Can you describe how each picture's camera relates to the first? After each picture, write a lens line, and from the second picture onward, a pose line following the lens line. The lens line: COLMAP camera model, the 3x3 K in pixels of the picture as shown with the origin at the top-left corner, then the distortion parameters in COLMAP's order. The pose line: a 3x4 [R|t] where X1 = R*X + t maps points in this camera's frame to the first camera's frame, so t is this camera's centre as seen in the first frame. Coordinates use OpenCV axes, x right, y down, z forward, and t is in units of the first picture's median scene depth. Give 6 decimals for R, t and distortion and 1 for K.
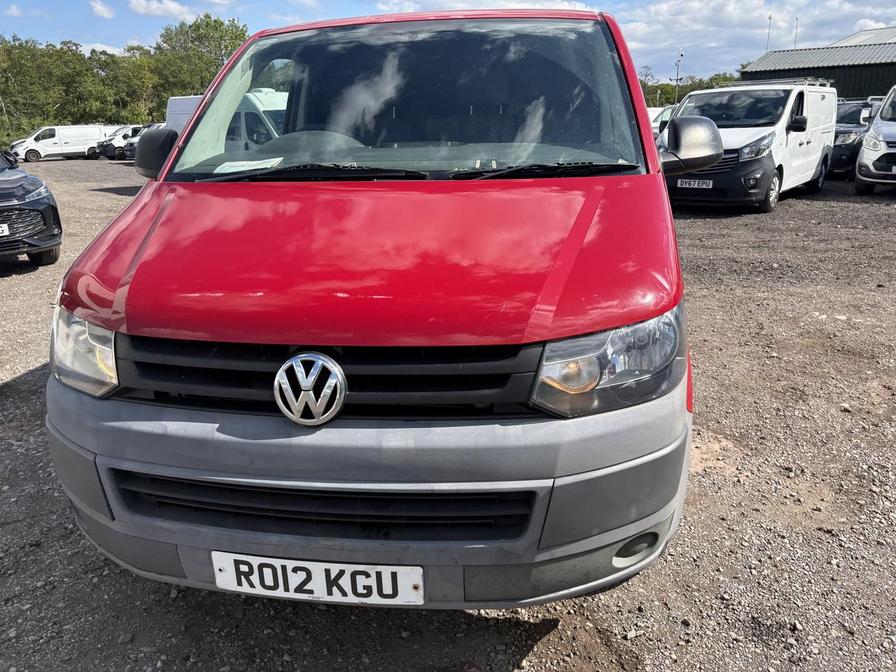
lens RADIAL K [[733.7, 0, 420.0], [0, 733.7, 338.4], [0, 0, 1]] dist [0.048438, -0.072213]
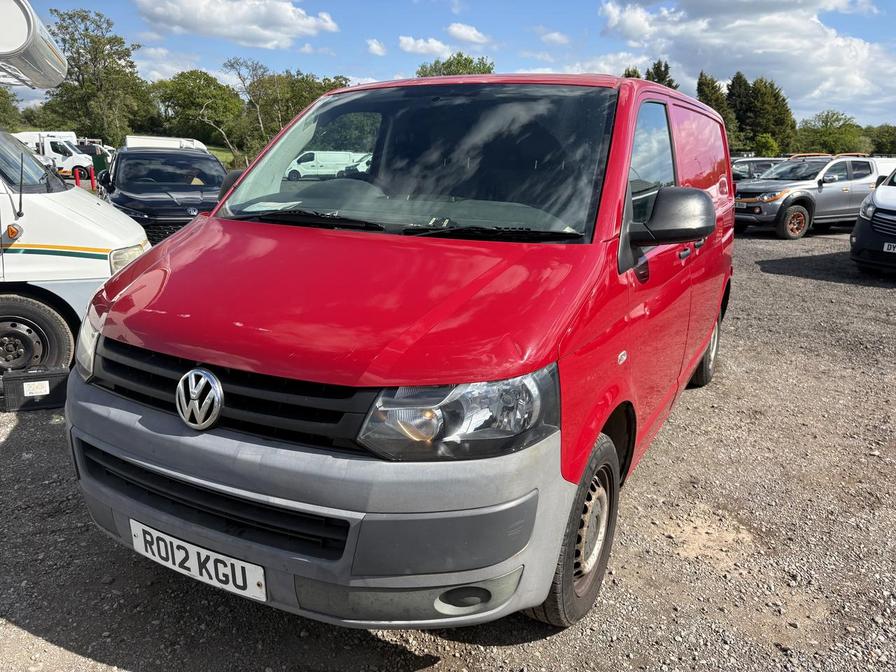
lens RADIAL K [[733.7, 0, 420.0], [0, 733.7, 338.4], [0, 0, 1]] dist [0.048438, -0.072213]
pose [[0.937180, 0.125686, -0.325418, 0.544888], [-0.137837, 0.990349, -0.014458, -0.058957], [0.320461, 0.058404, 0.945460, -0.027745]]
